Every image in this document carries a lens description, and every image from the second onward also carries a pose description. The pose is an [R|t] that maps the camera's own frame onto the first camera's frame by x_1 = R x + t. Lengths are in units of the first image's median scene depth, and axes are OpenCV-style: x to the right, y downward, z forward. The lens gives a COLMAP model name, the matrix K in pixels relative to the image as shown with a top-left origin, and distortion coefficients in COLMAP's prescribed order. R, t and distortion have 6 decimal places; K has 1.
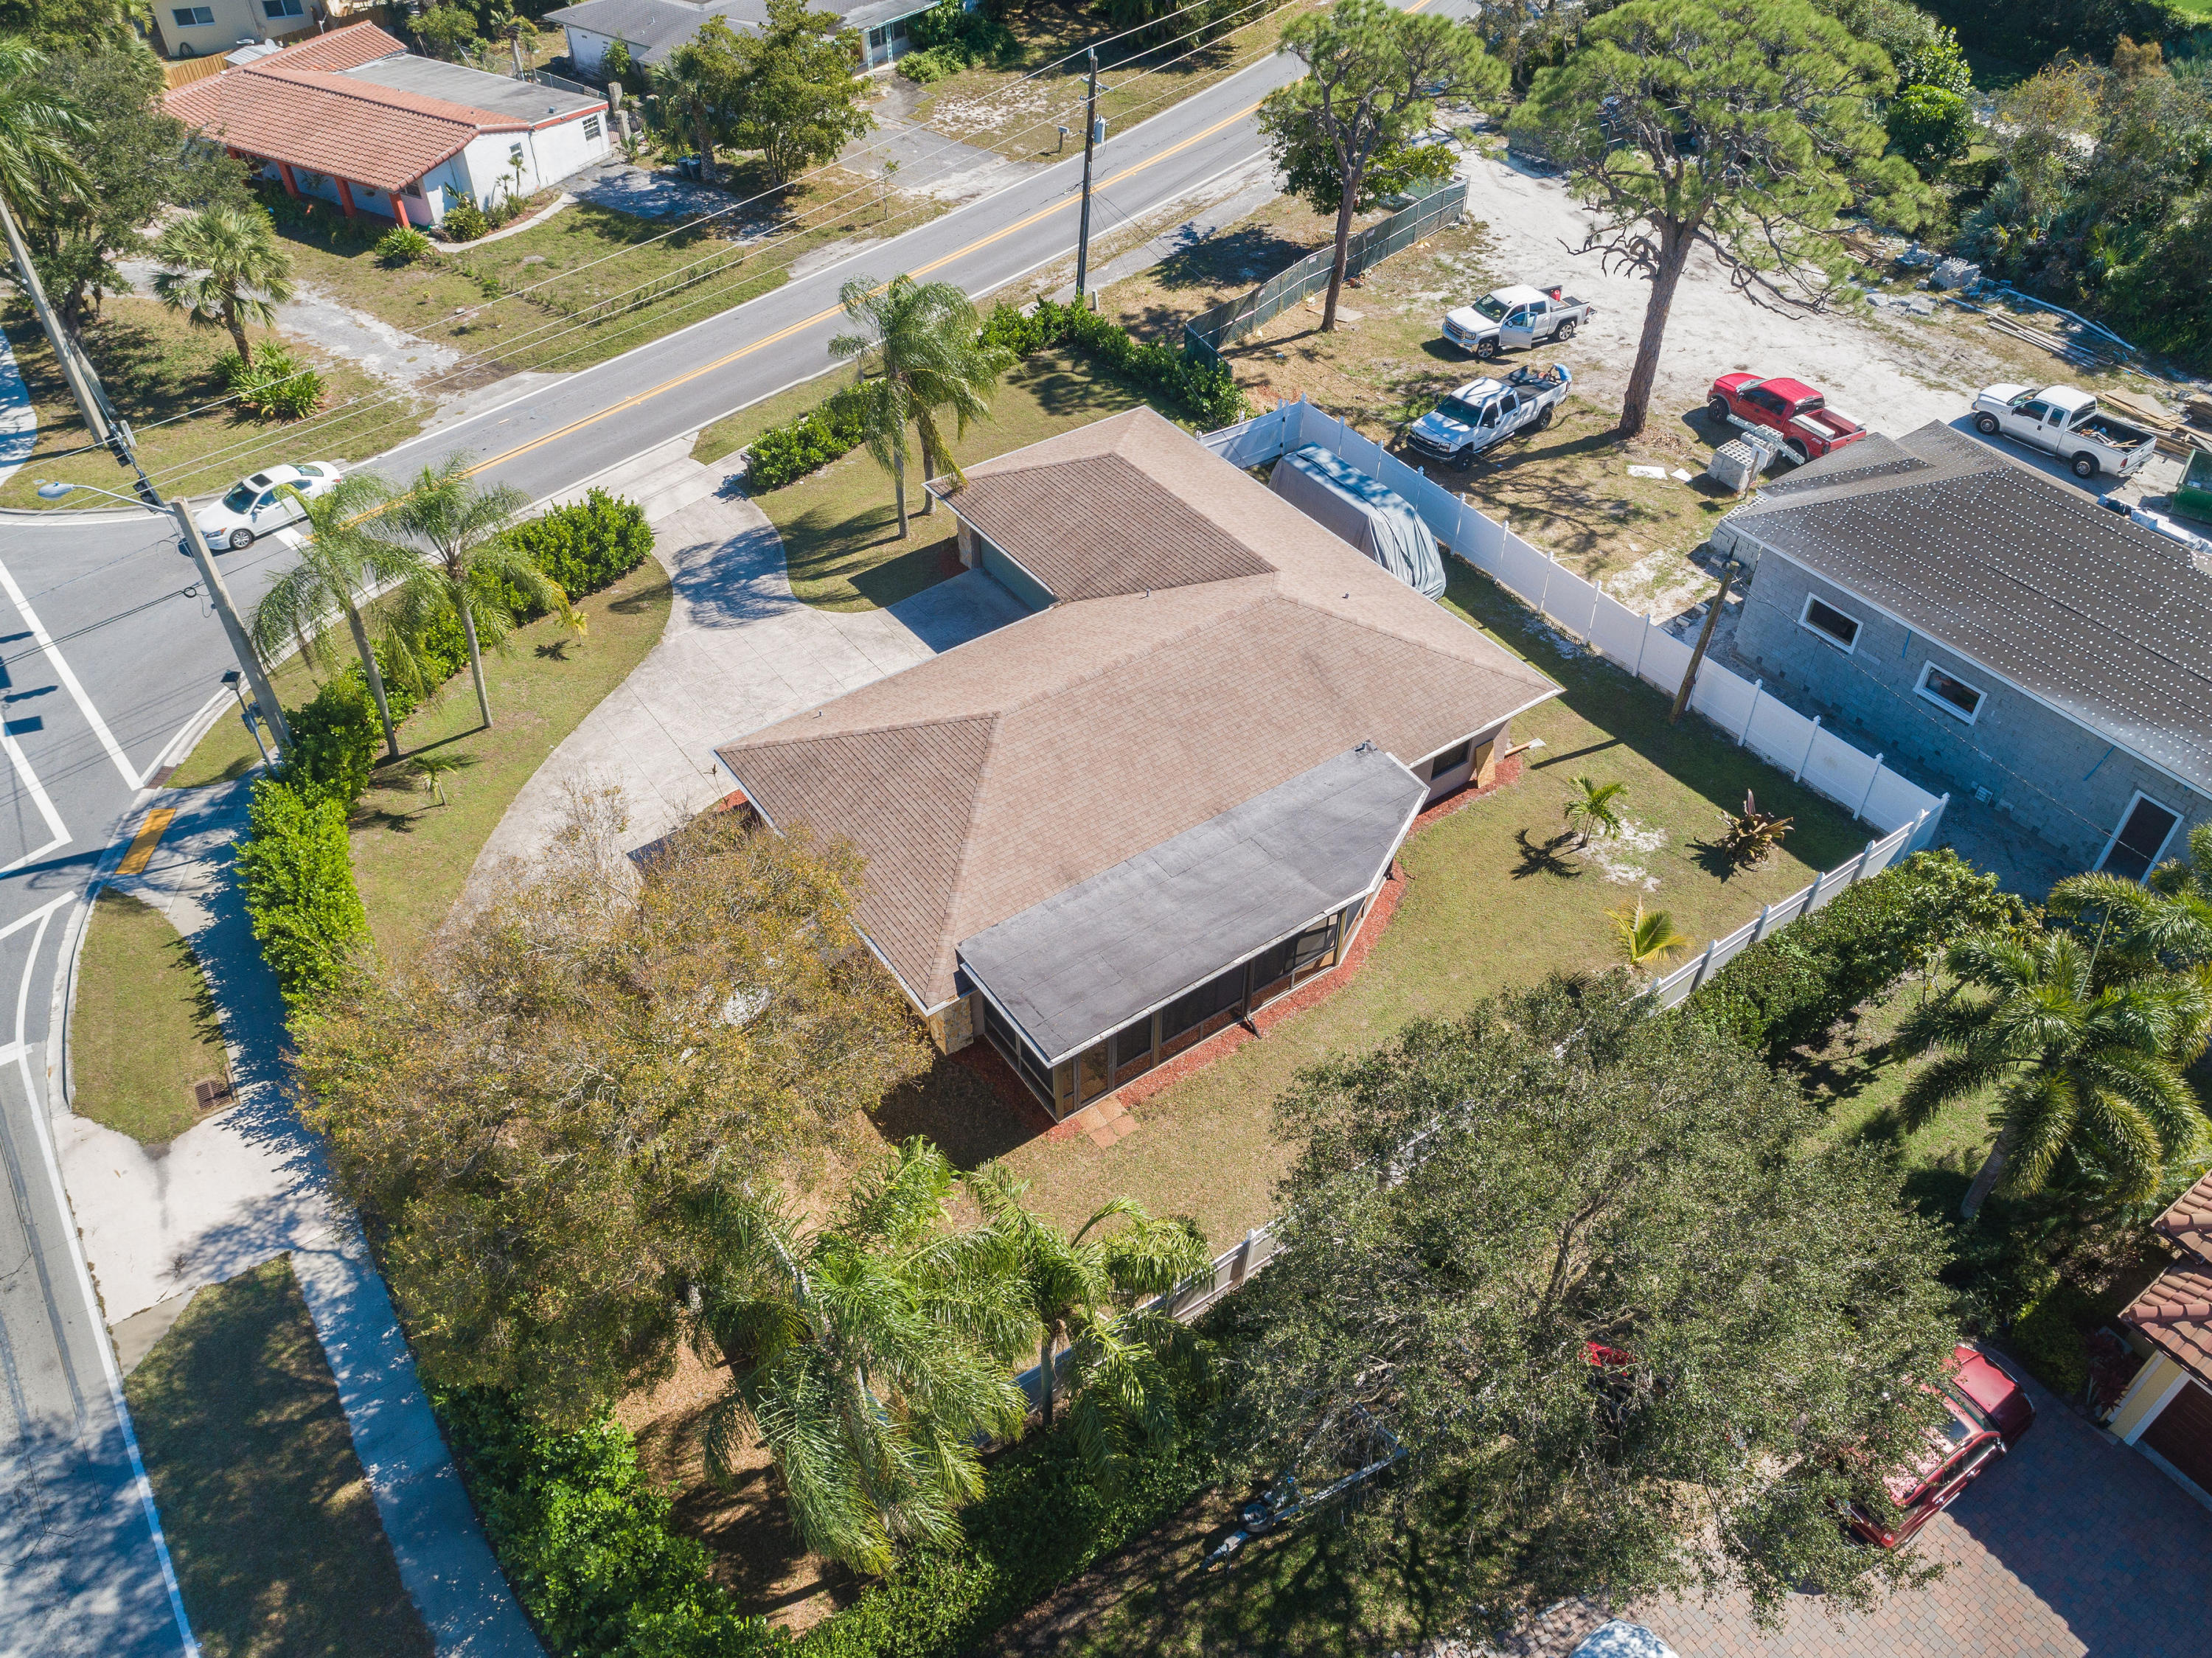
lens RADIAL K [[1673.5, 0, 1115.4], [0, 1673.5, 834.9], [0, 0, 1]] dist [-0.021331, -0.003645]
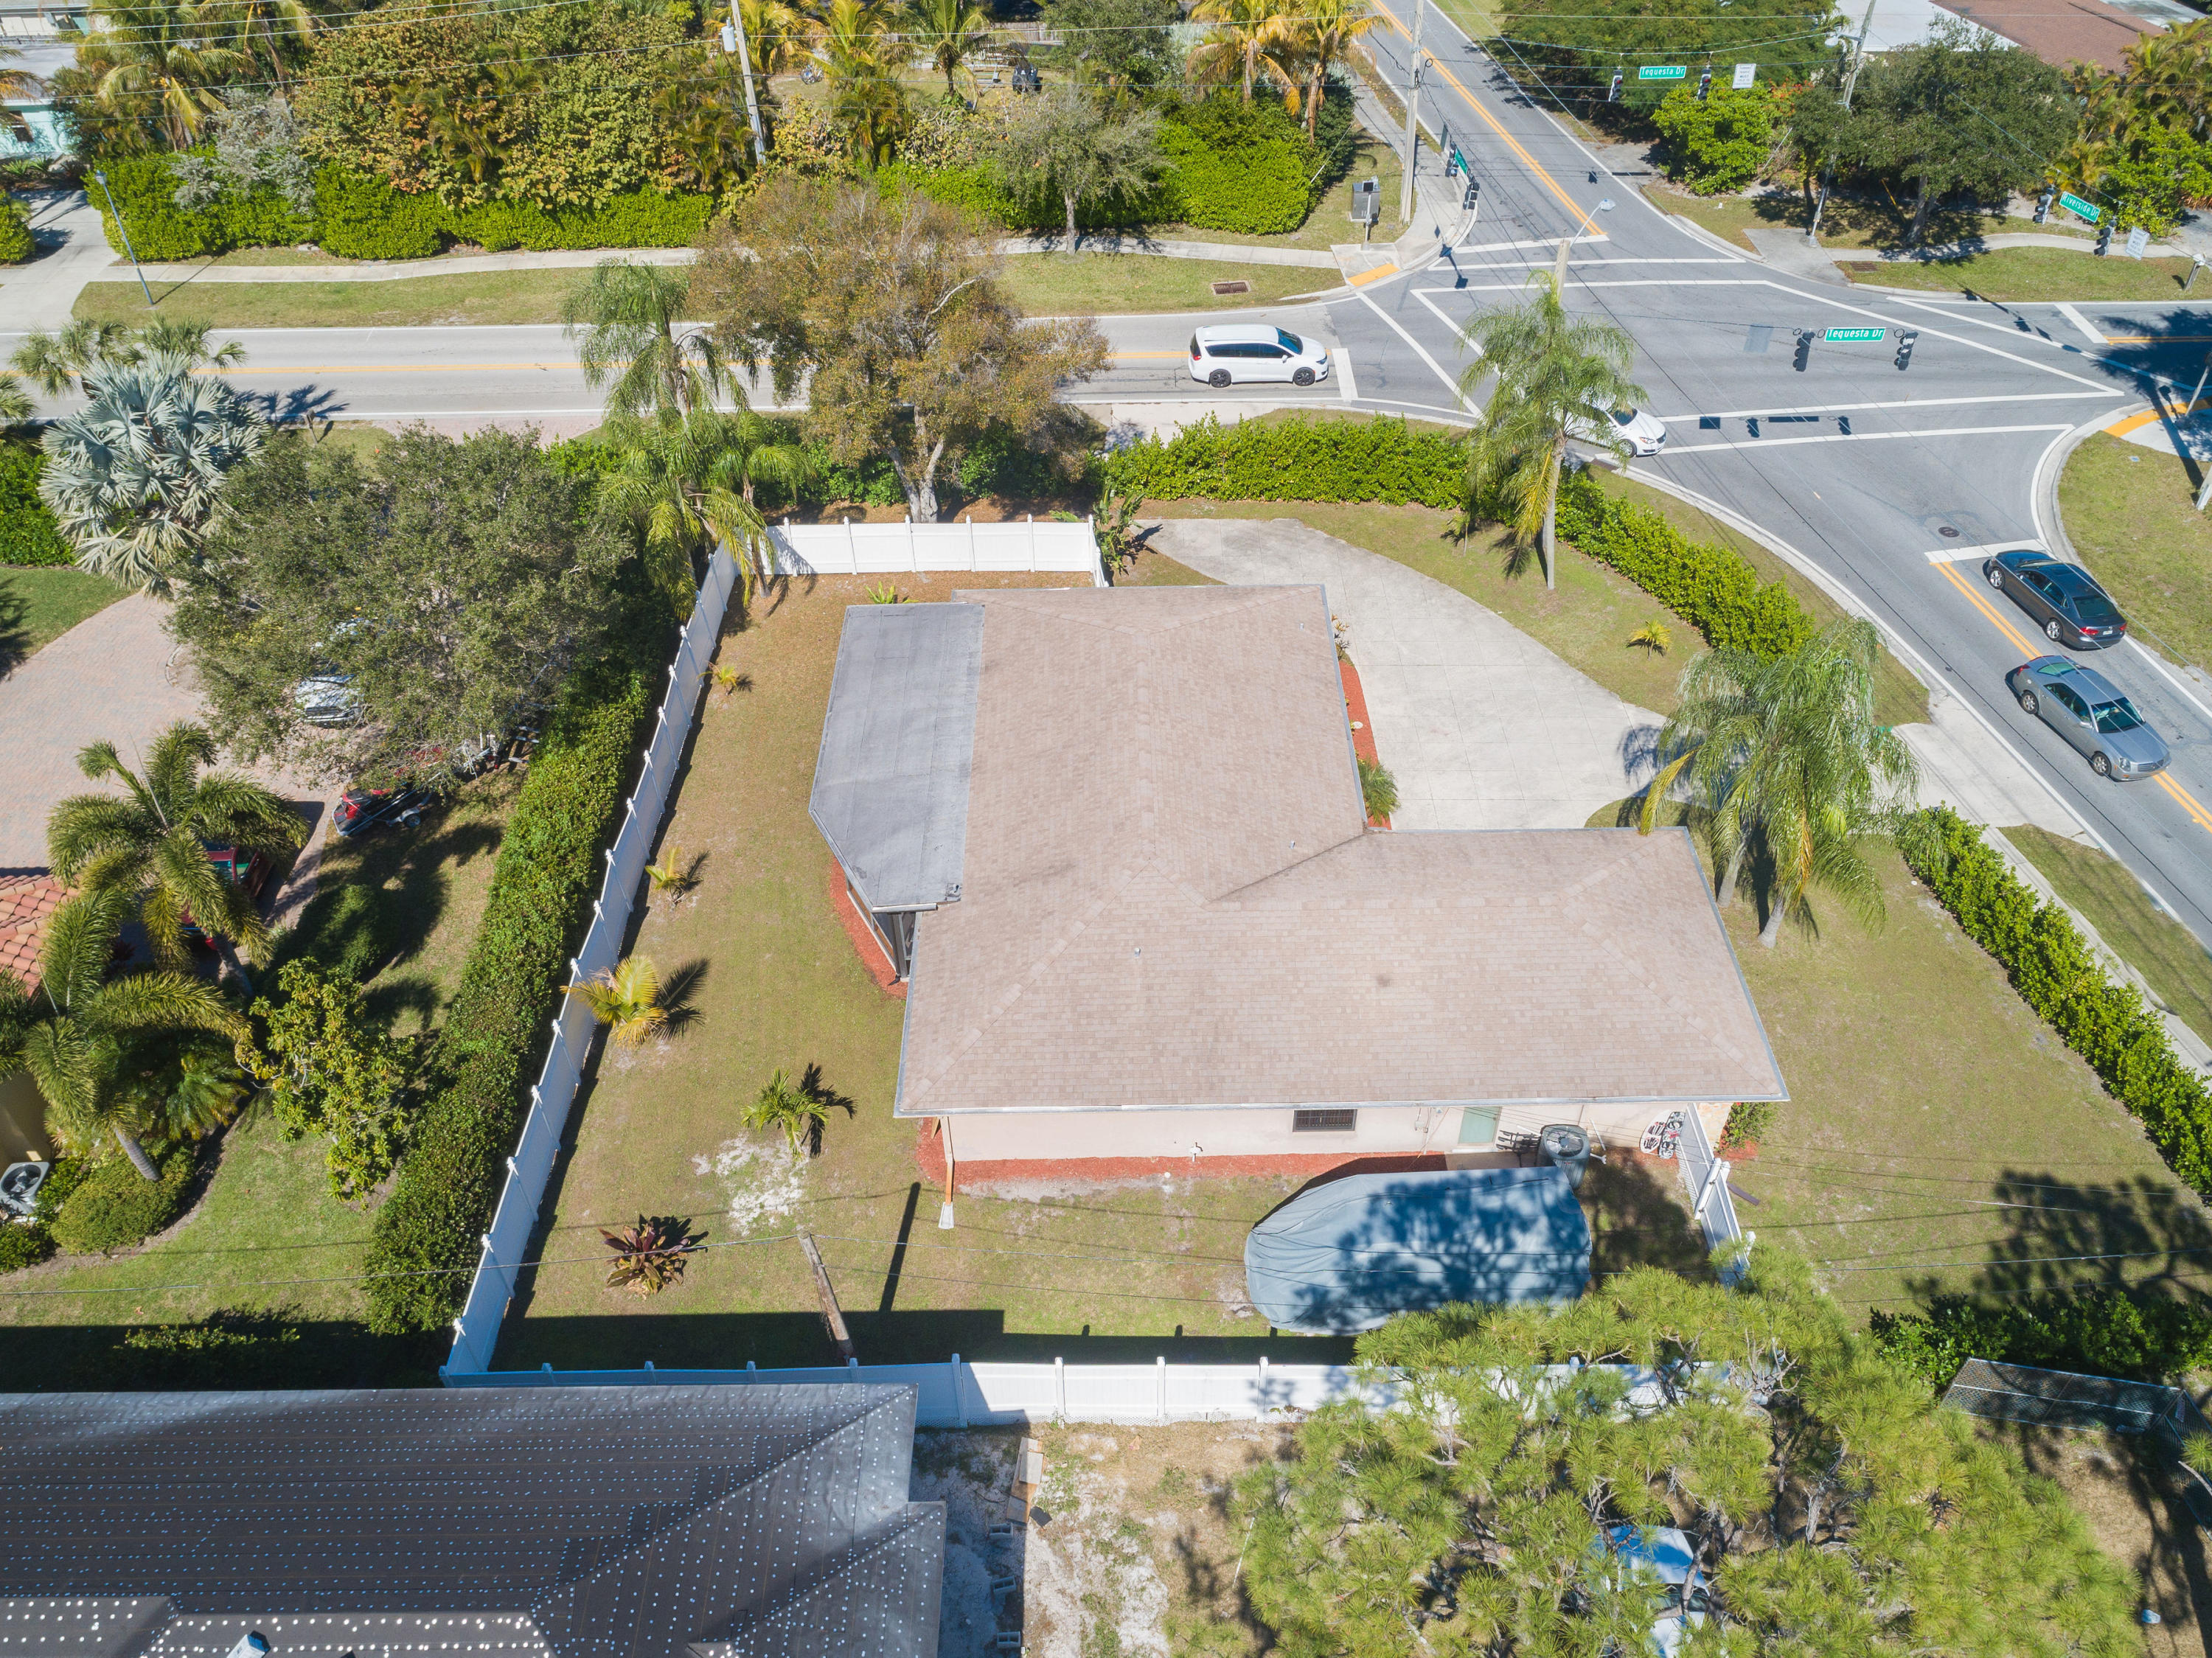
lens RADIAL K [[1673.5, 0, 1115.4], [0, 1673.5, 834.9], [0, 0, 1]] dist [-0.021331, -0.003645]
pose [[-0.579620, 0.558496, -0.593399, 0.455360], [-0.535018, 0.288446, 0.794074, -0.615089], [0.614652, 0.777741, 0.131616, 0.647236]]
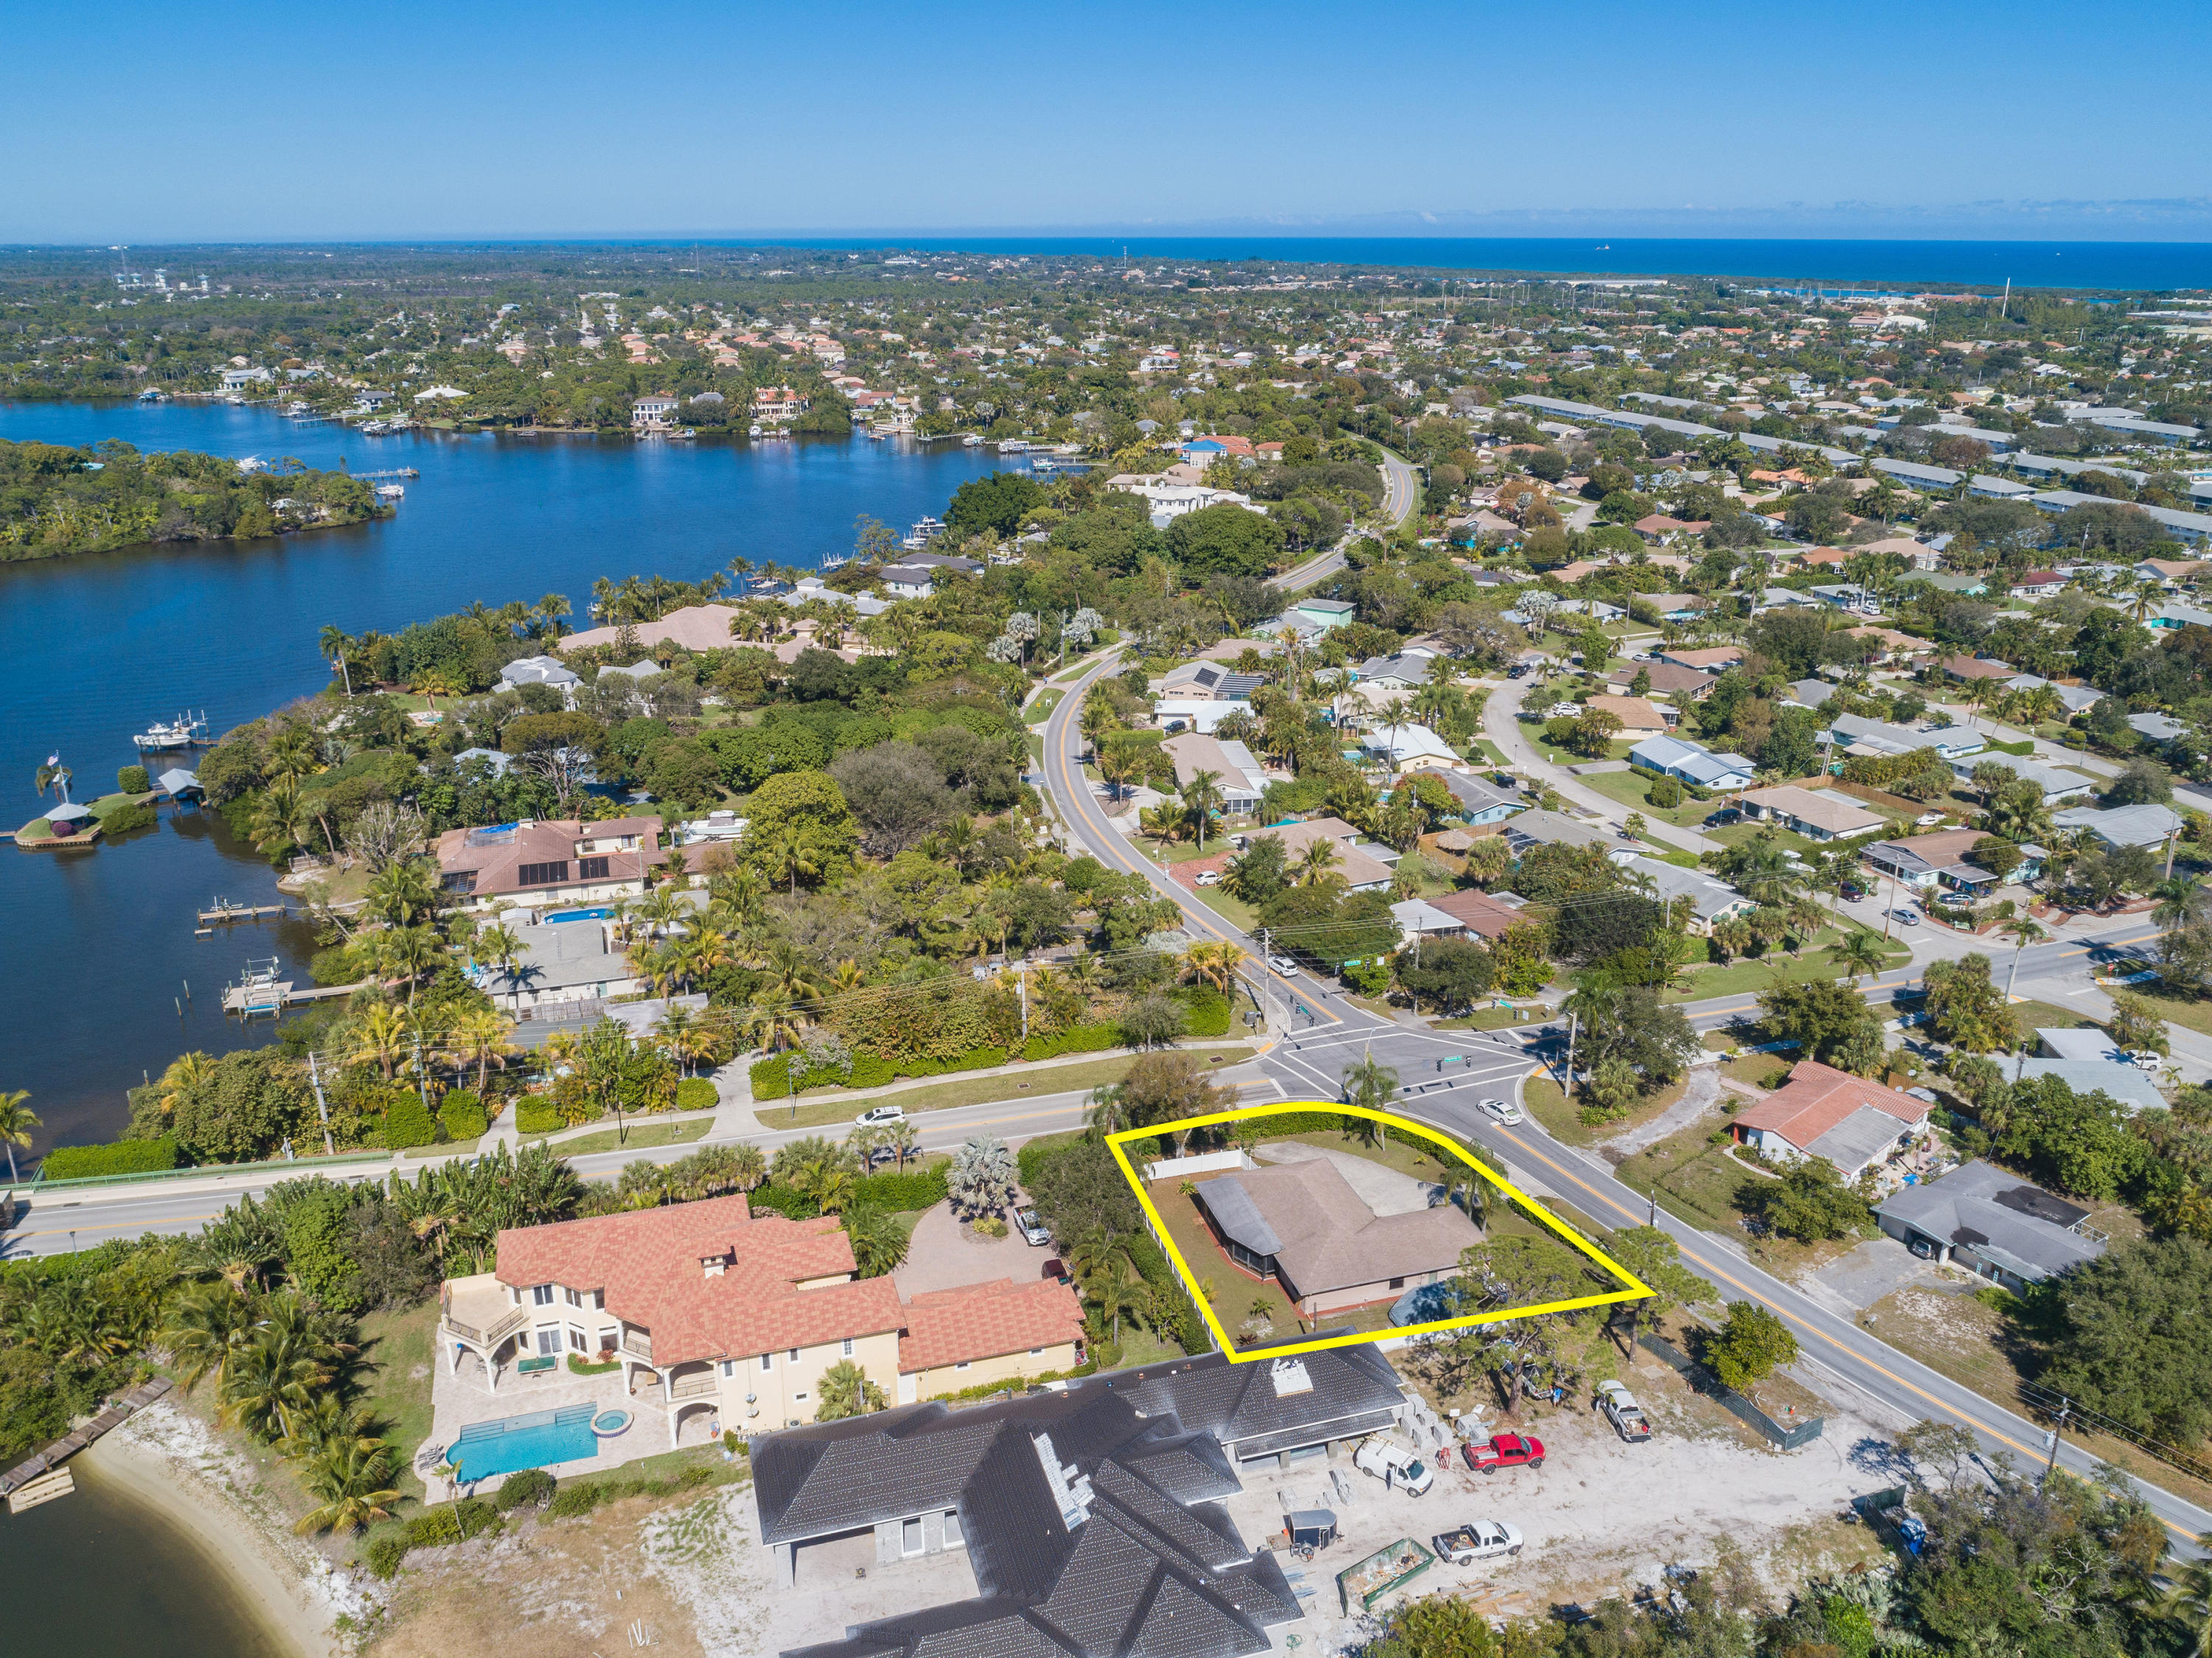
lens RADIAL K [[1673.9, 0, 1115.4], [0, 1673.9, 834.9], [0, 0, 1]] dist [-0.021331, -0.003645]
pose [[-0.302743, 0.332977, -0.893014, 2.139407], [-0.647486, 0.615701, 0.449081, -1.336842], [0.699363, 0.714170, 0.029198, 0.039682]]
